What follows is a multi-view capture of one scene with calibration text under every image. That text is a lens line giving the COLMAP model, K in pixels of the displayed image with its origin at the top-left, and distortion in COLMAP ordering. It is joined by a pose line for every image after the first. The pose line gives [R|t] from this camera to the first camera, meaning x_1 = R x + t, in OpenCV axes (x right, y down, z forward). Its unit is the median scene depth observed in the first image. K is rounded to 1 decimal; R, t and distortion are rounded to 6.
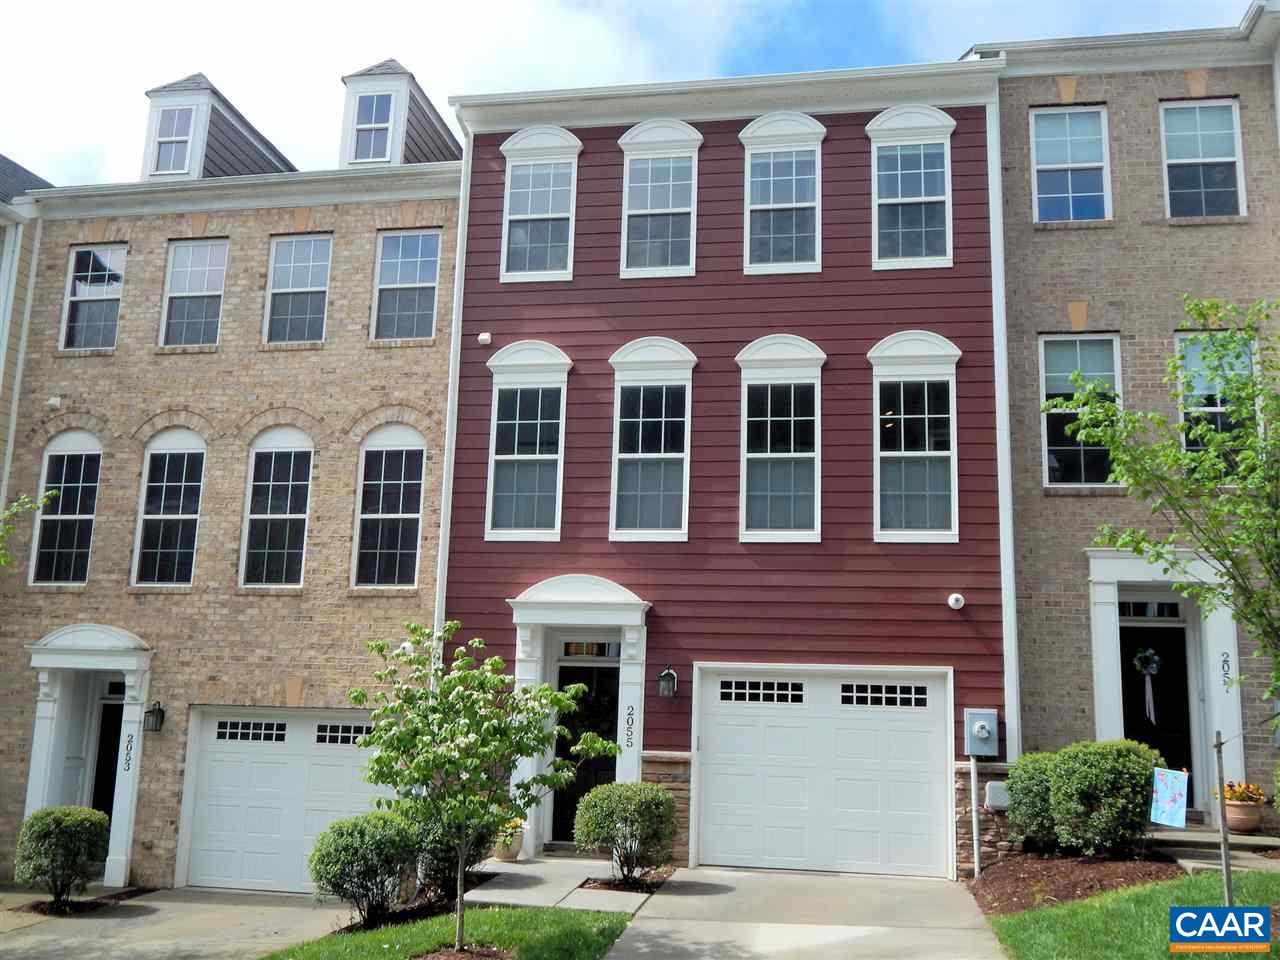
lens RADIAL K [[901.4, 0, 640.0], [0, 901.4, 480.0], [0, 0, 1]] dist [0.000771, -0.007285]
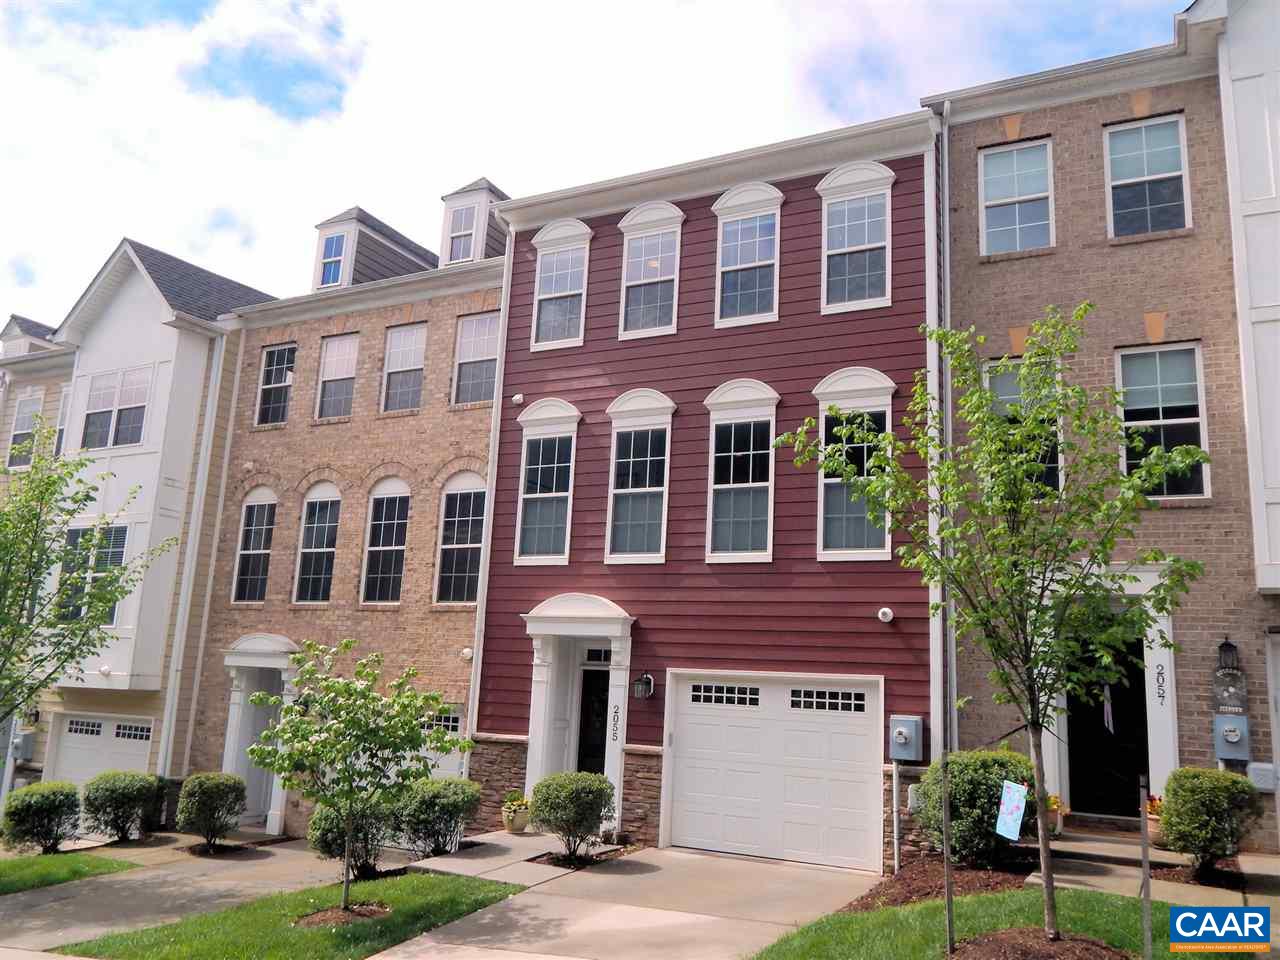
lens RADIAL K [[833.4, 0, 641.0], [0, 833.4, 471.3], [0, 0, 1]] dist [-0.005952, -0.007611]
pose [[0.962943, -0.046122, -0.265733, 0.290322], [0.035231, 0.998338, -0.045610, -0.001842], [0.267395, 0.034558, 0.962967, -0.040469]]
